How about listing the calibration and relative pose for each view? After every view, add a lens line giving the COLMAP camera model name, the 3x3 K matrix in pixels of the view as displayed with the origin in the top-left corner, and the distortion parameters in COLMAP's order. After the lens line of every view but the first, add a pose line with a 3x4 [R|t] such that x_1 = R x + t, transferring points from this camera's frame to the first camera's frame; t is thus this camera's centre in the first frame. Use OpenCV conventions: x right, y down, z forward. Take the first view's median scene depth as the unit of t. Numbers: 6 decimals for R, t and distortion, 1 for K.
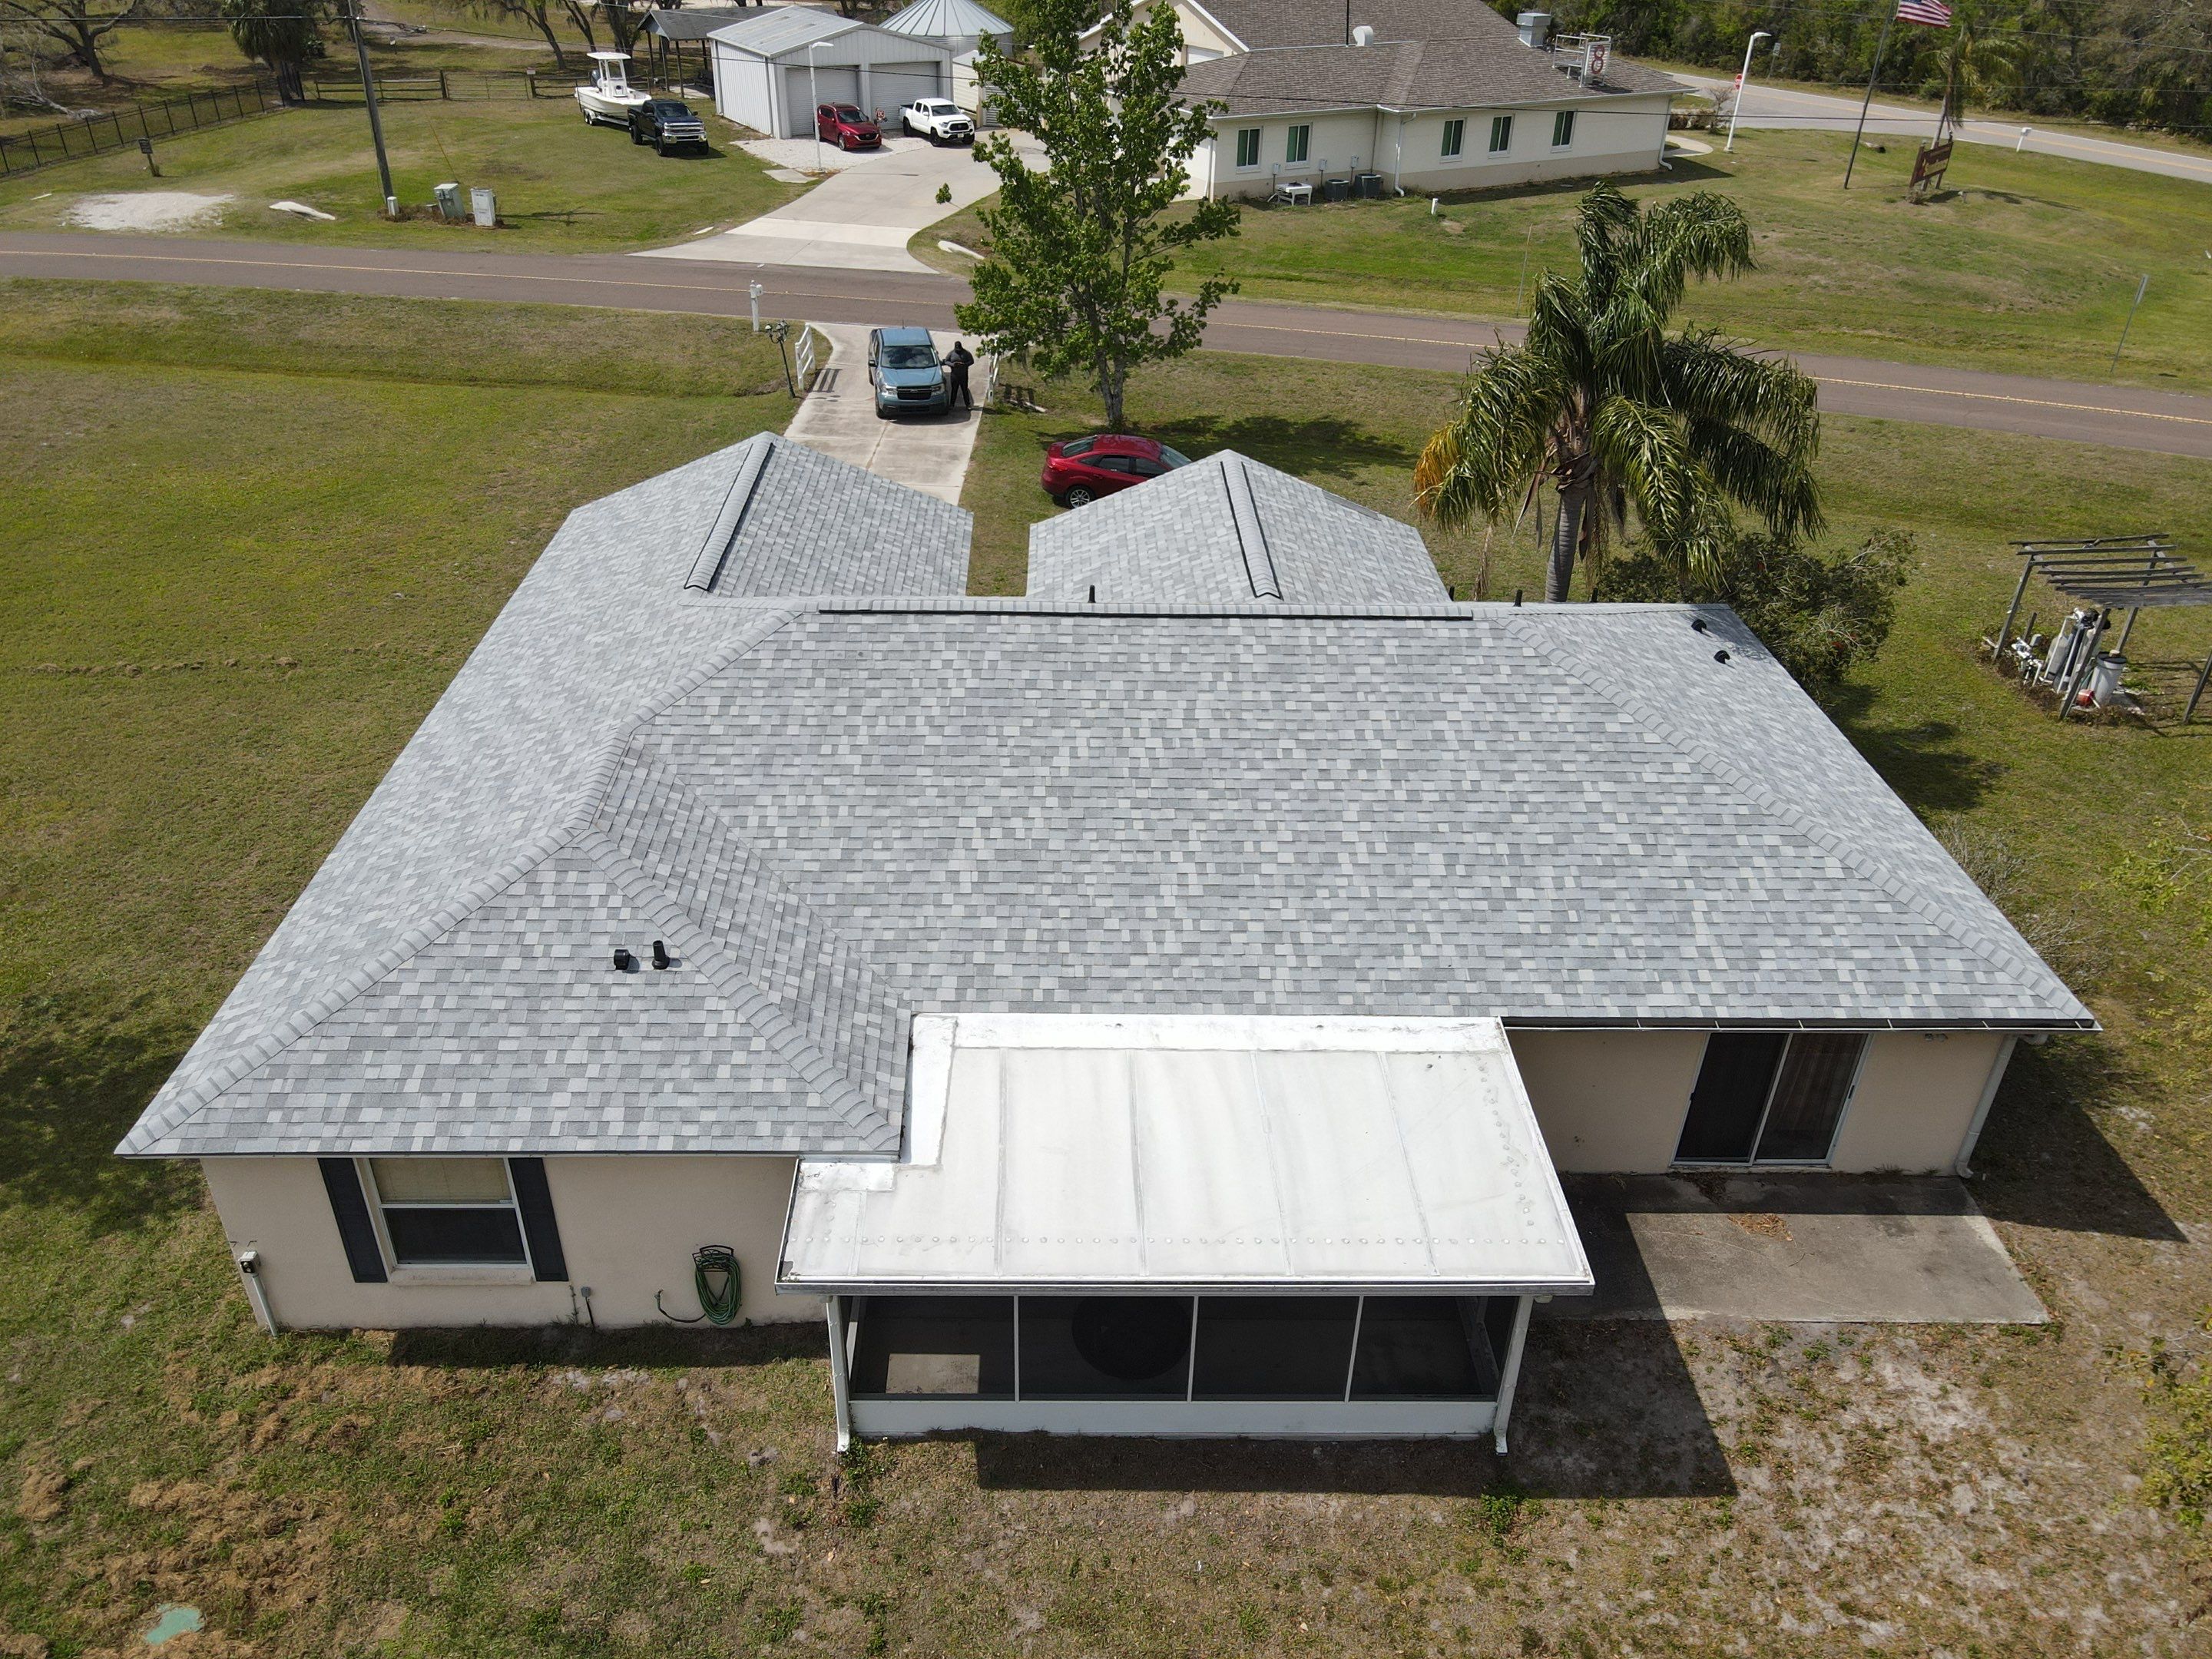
lens RADIAL K [[1620.4, 0, 1066.1], [0, 1620.4, 817.3], [0, 0, 1]] dist [-0.007759, 0.001936]
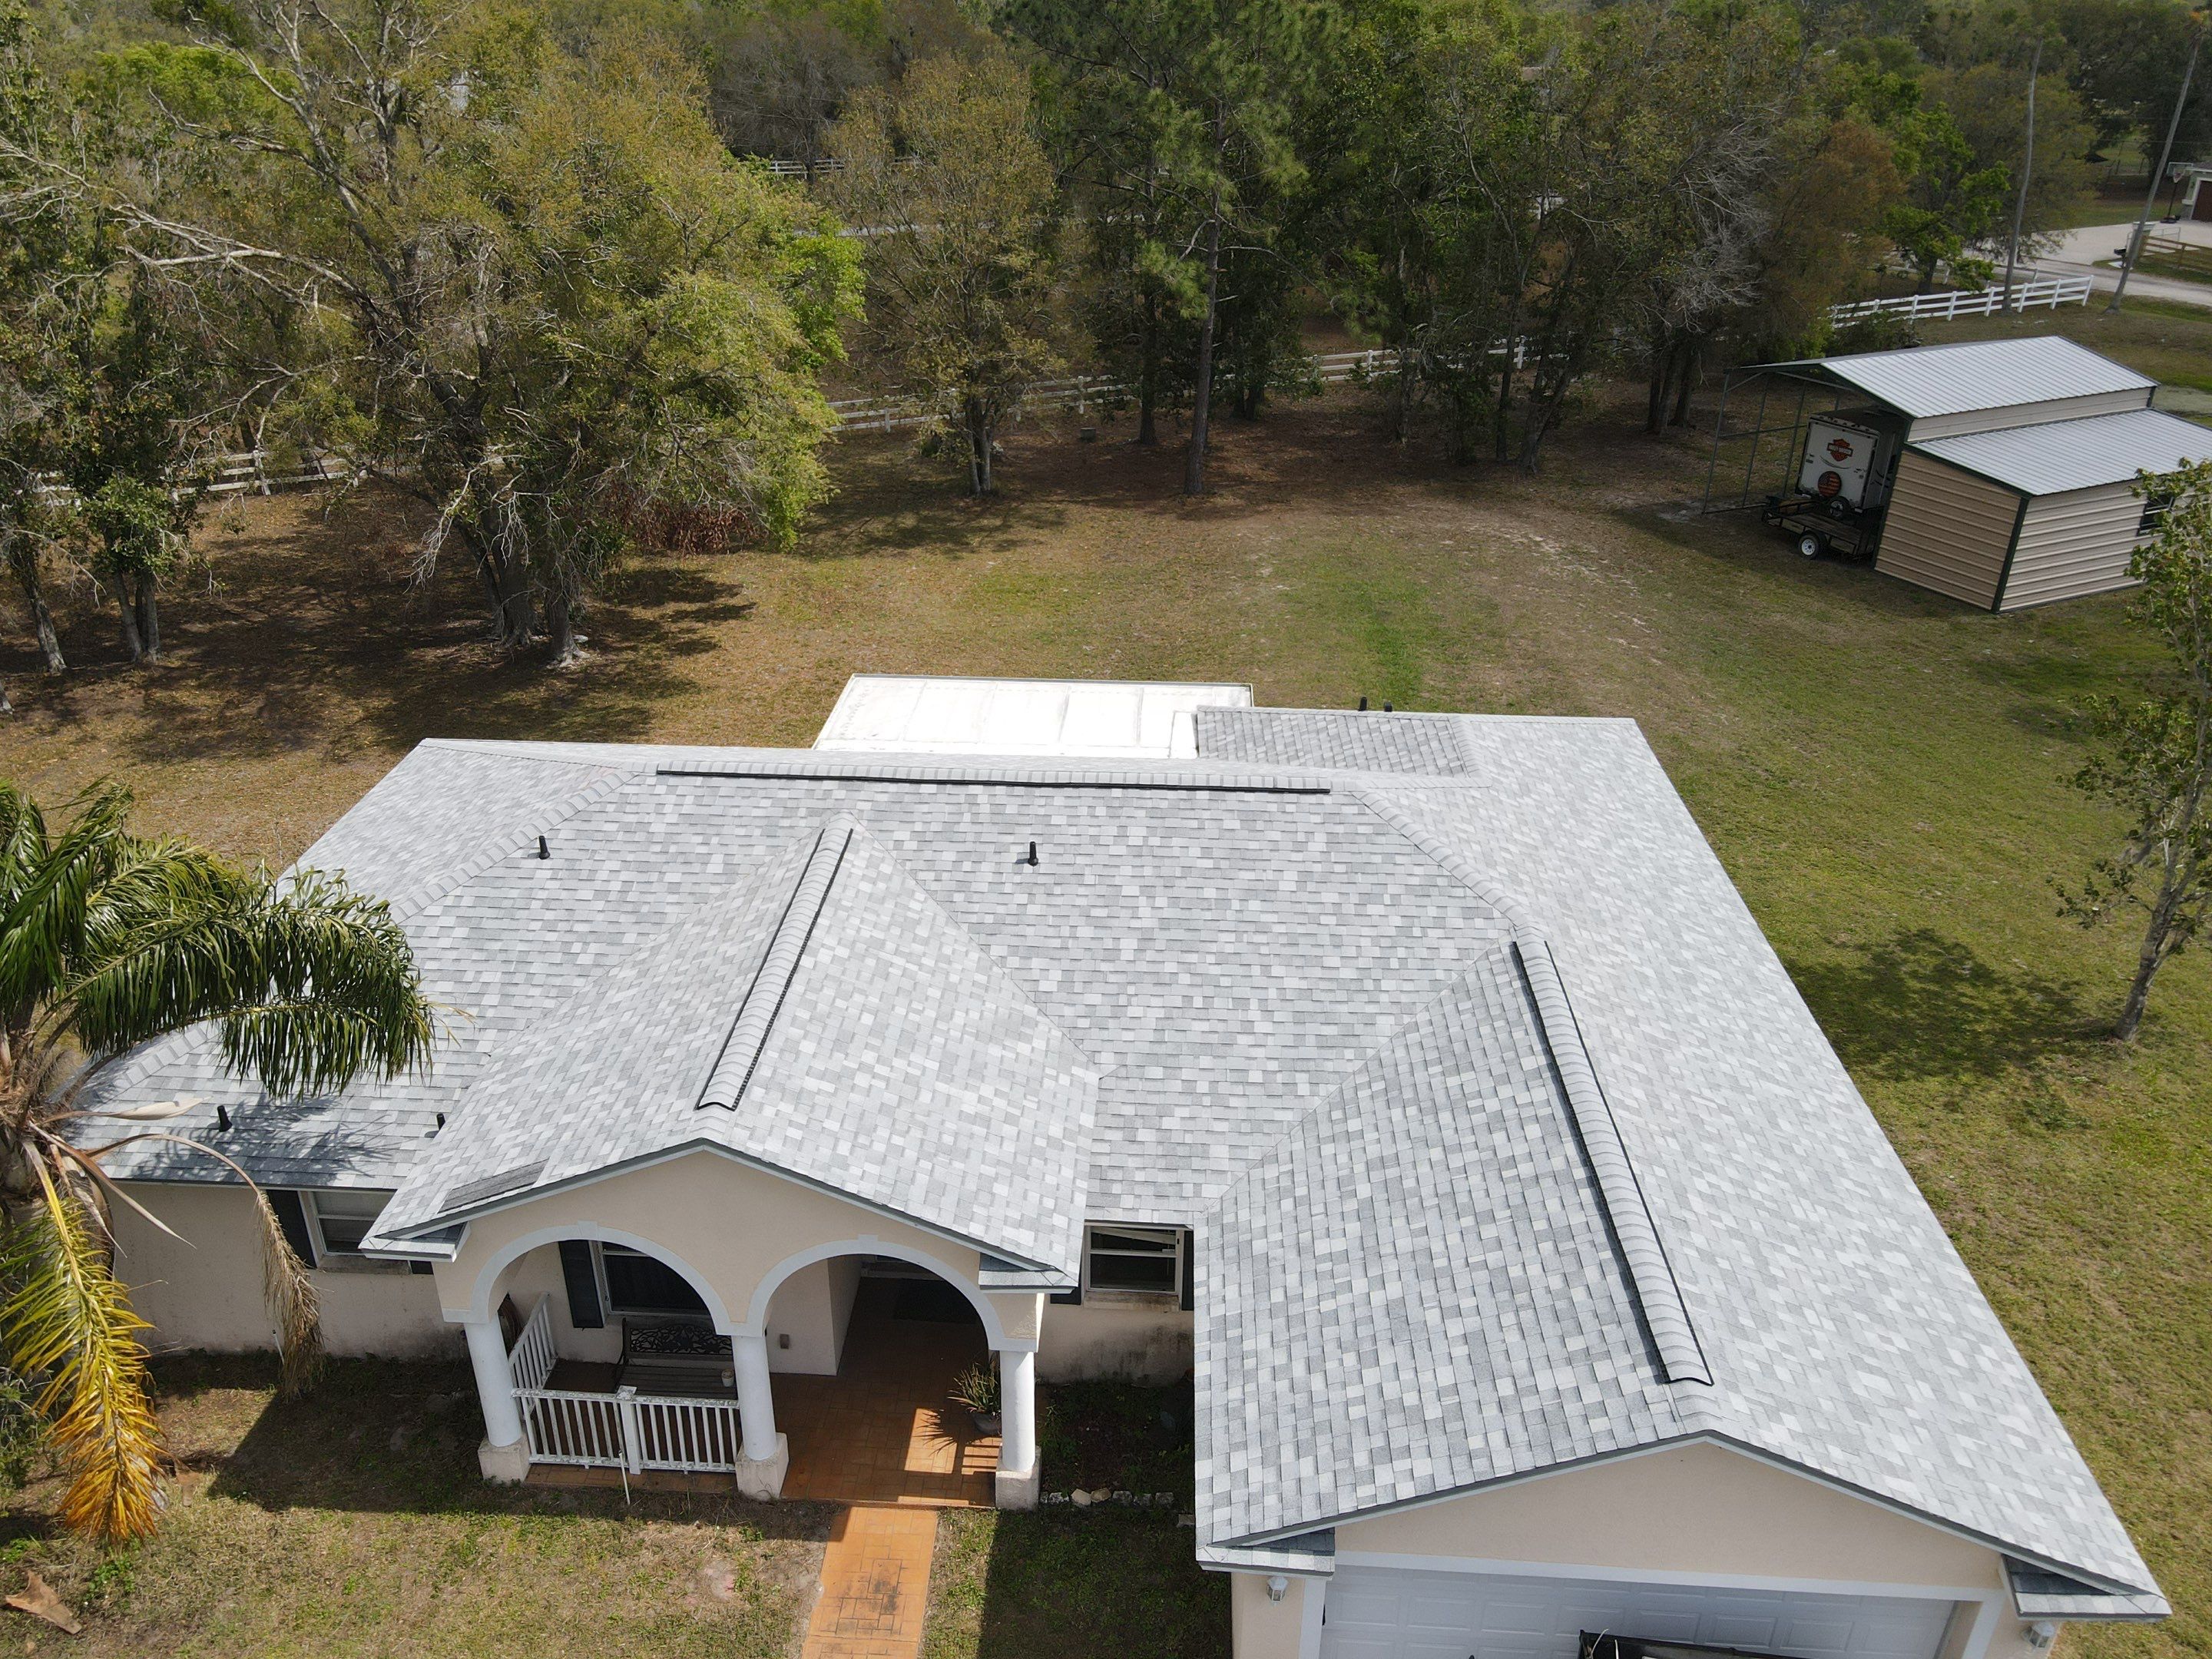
lens RADIAL K [[1635.0, 0, 1055.9], [0, 1635.0, 837.8], [0, 0, 1]] dist [-0.019978, 0.004789]
pose [[-0.996492, -0.046242, 0.069759, -0.069553], [0.035335, 0.523129, 0.851521, -1.076960], [-0.075869, 0.850998, -0.519659, 1.768238]]
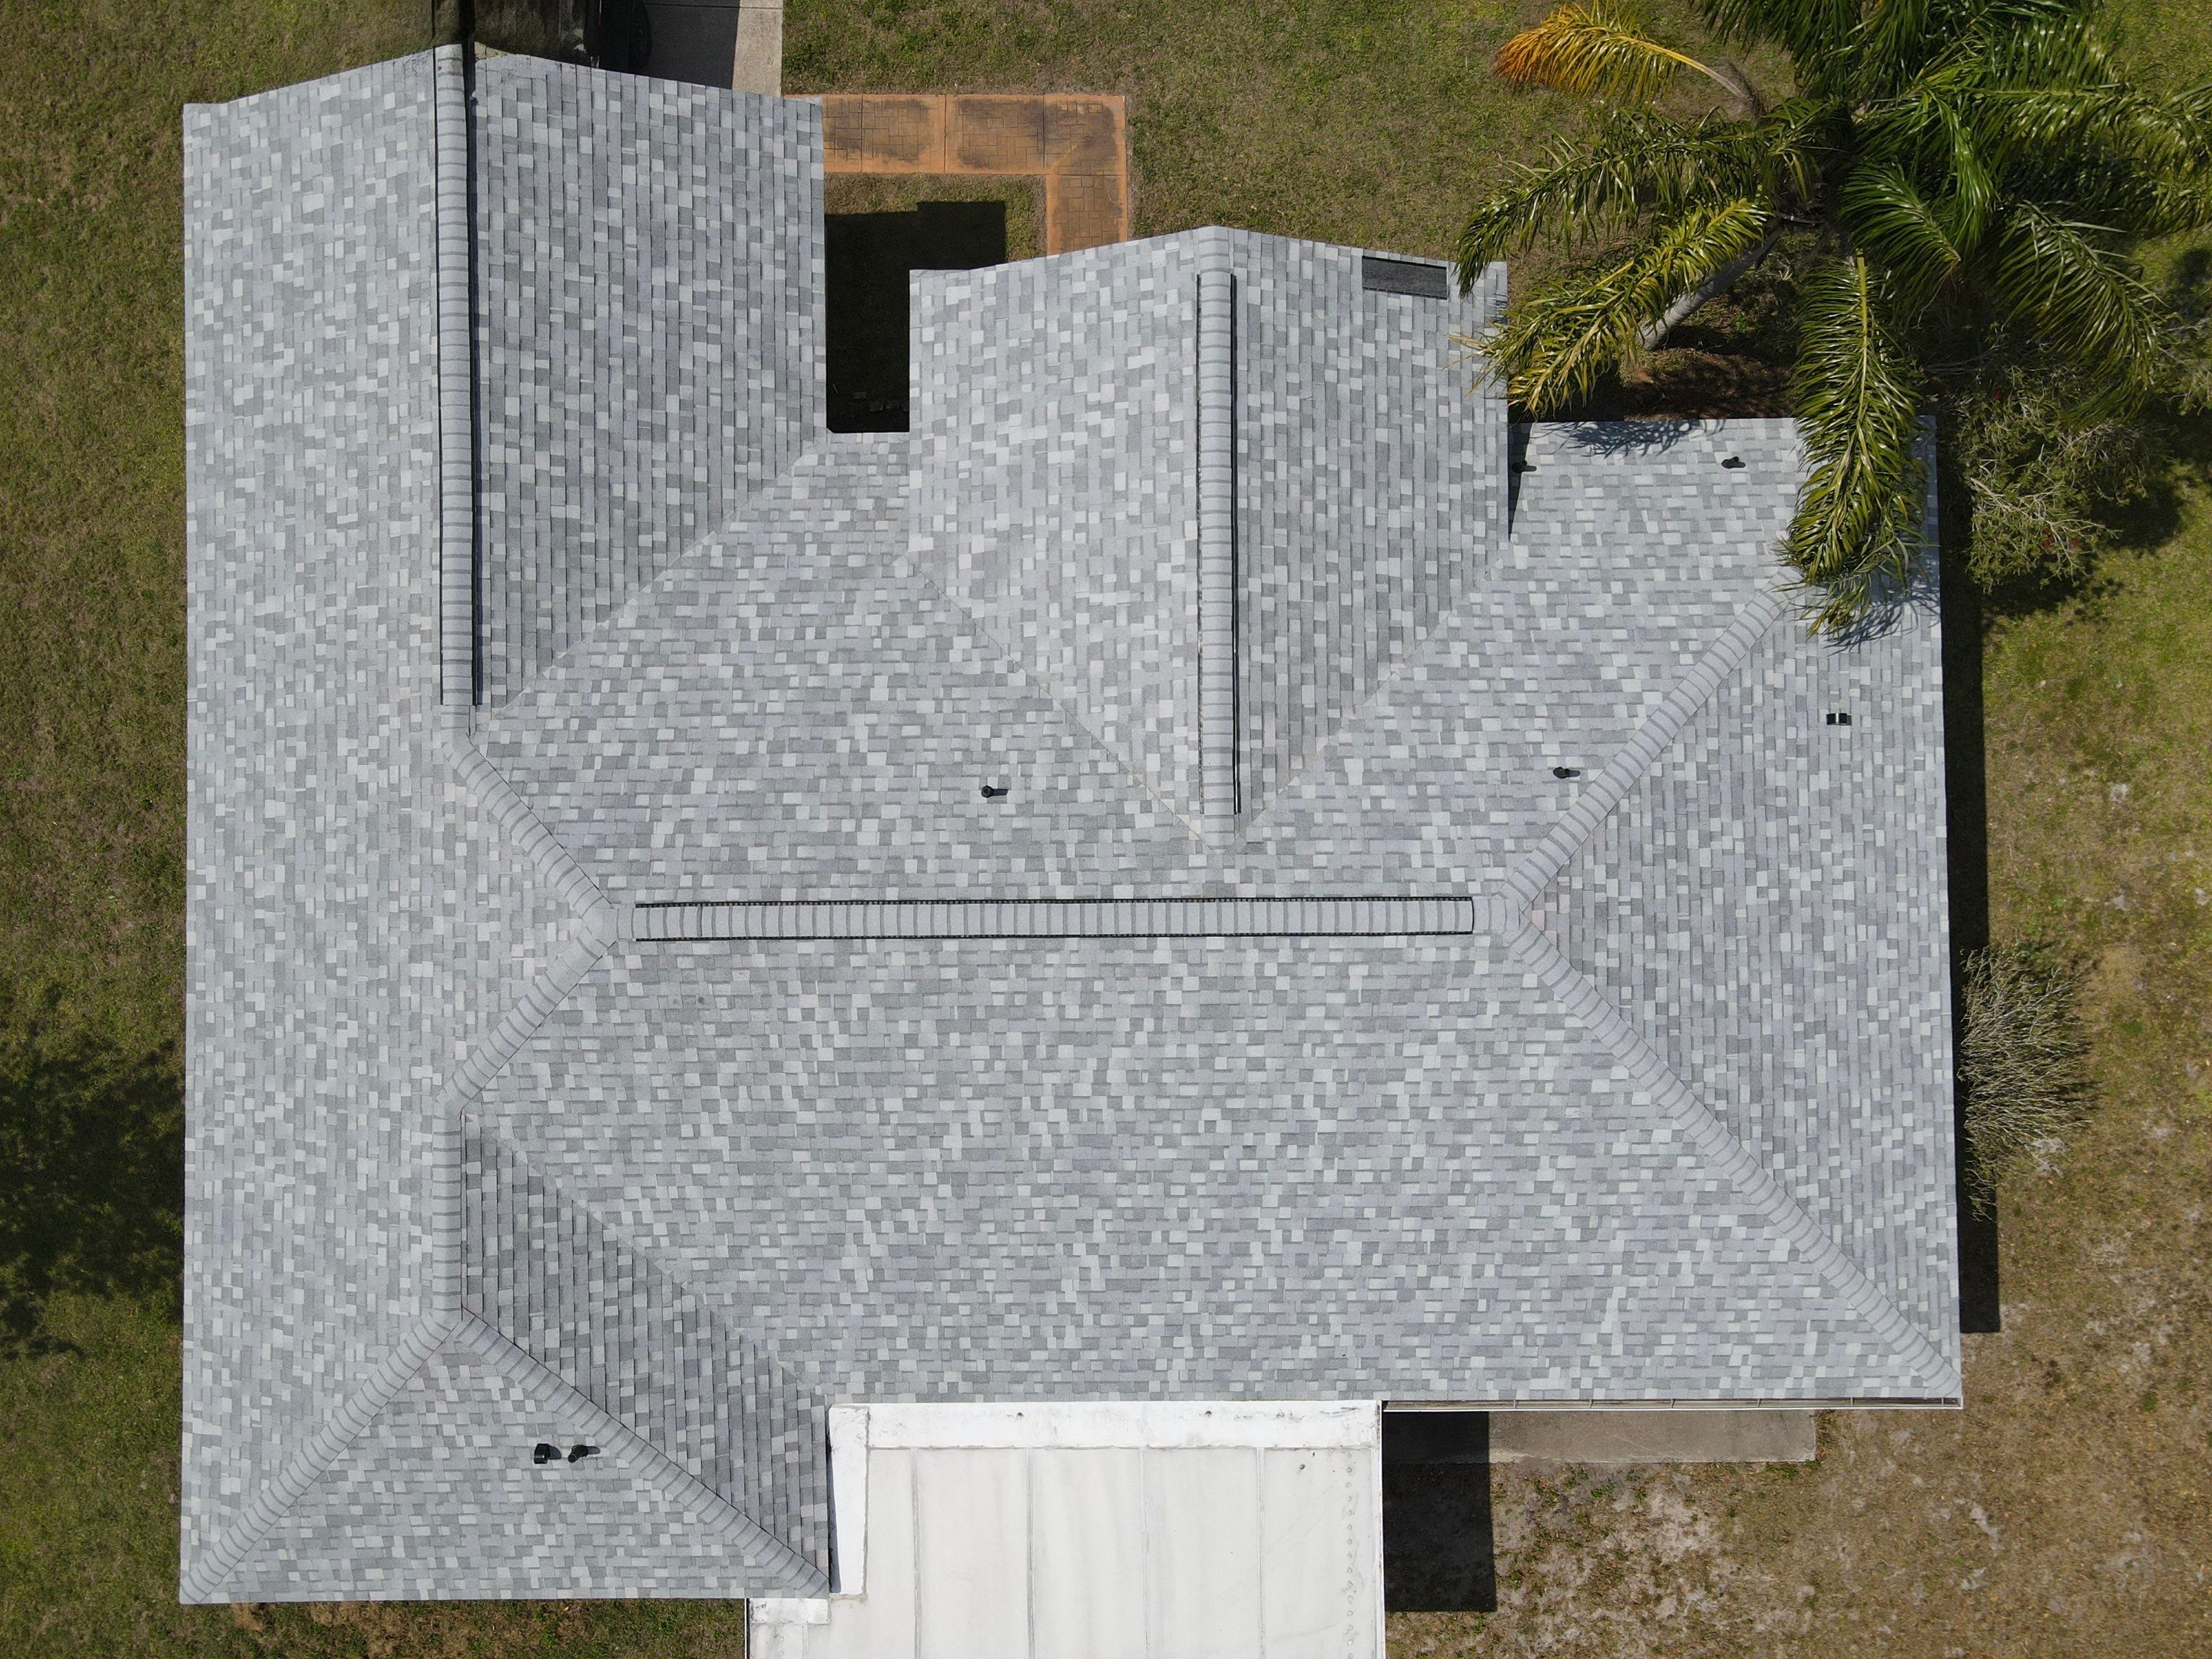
lens RADIAL K [[1601.6, 0, 1079.4], [0, 1601.6, 819.9], [0, 0, 1]] dist [0.026197, -0.024791]
pose [[0.999525, -0.001896, -0.030753, 0.099917], [0.026940, 0.538181, 0.842399, -0.926146], [0.014953, -0.842827, 0.537976, 0.722386]]
